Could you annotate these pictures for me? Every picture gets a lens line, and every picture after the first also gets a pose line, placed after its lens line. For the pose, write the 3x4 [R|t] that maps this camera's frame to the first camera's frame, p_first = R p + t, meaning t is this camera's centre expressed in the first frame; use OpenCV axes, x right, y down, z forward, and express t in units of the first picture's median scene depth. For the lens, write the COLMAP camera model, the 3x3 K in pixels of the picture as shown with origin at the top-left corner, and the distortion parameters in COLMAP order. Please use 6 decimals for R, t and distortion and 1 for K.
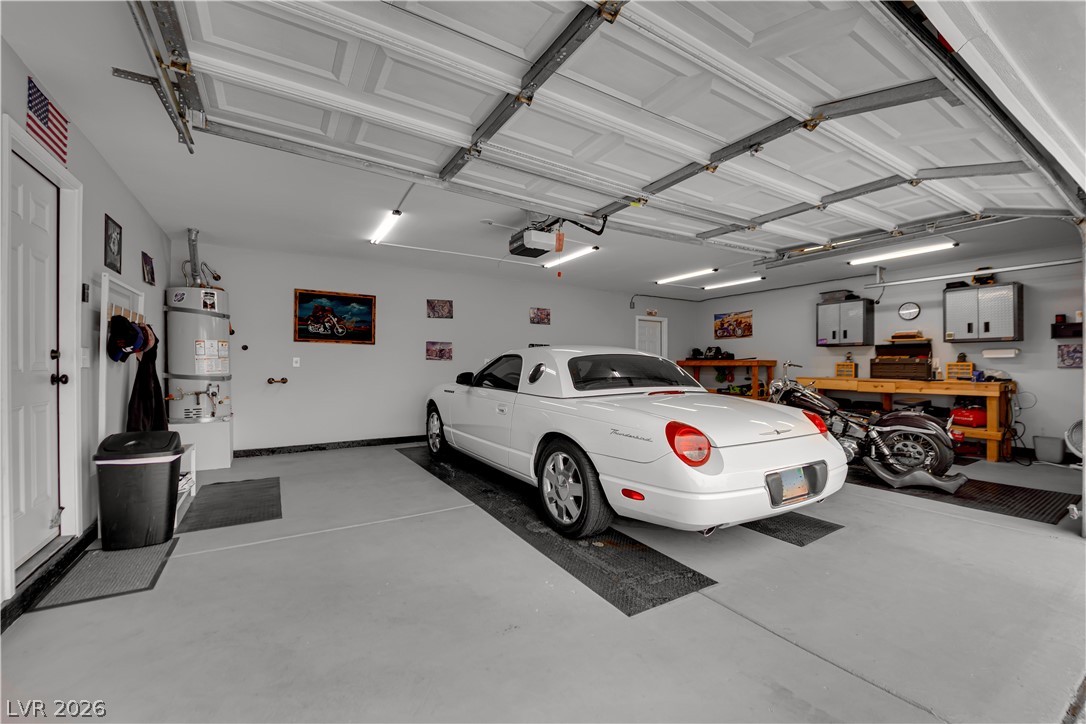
lens RADIAL K [[439.3, 0, 538.0], [0, 439.3, 364.6], [0, 0, 1]] dist [-0.012361, -0.000859]
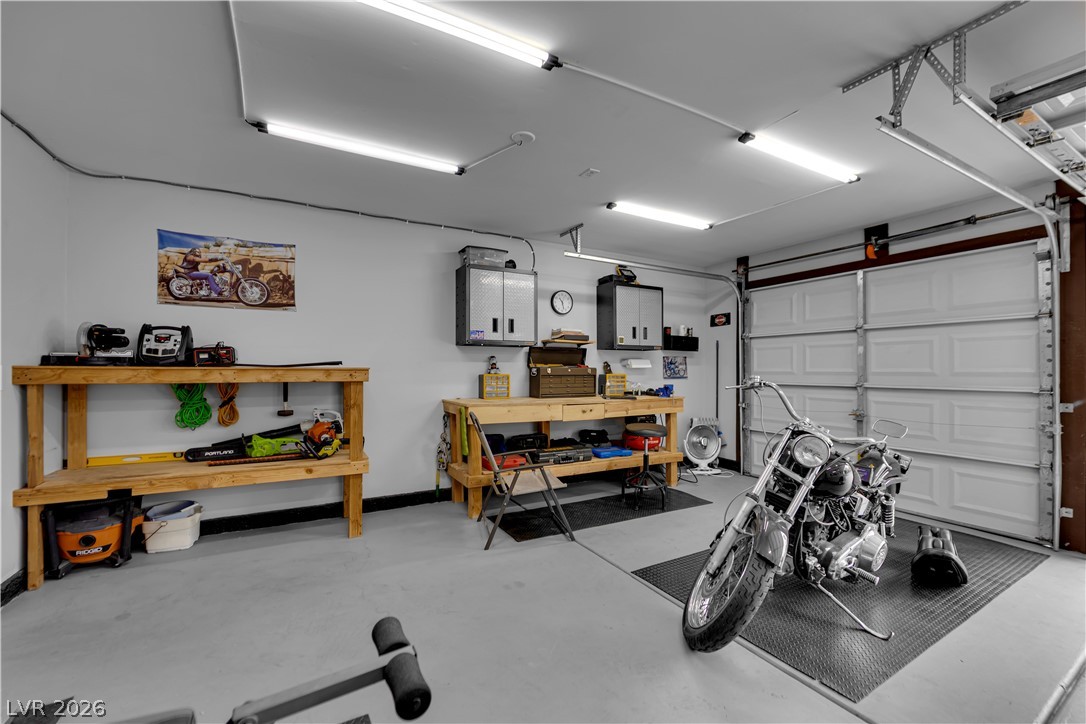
lens RADIAL K [[439.3, 0, 536.9], [0, 439.3, 365.8], [0, 0, 1]] dist [-0.012361, -0.000859]
pose [[0.046555, 0.006901, 0.998892, 0.088917], [-0.003640, 0.999971, -0.006739, -0.009149], [-0.998909, -0.003322, 0.046578, 0.738658]]
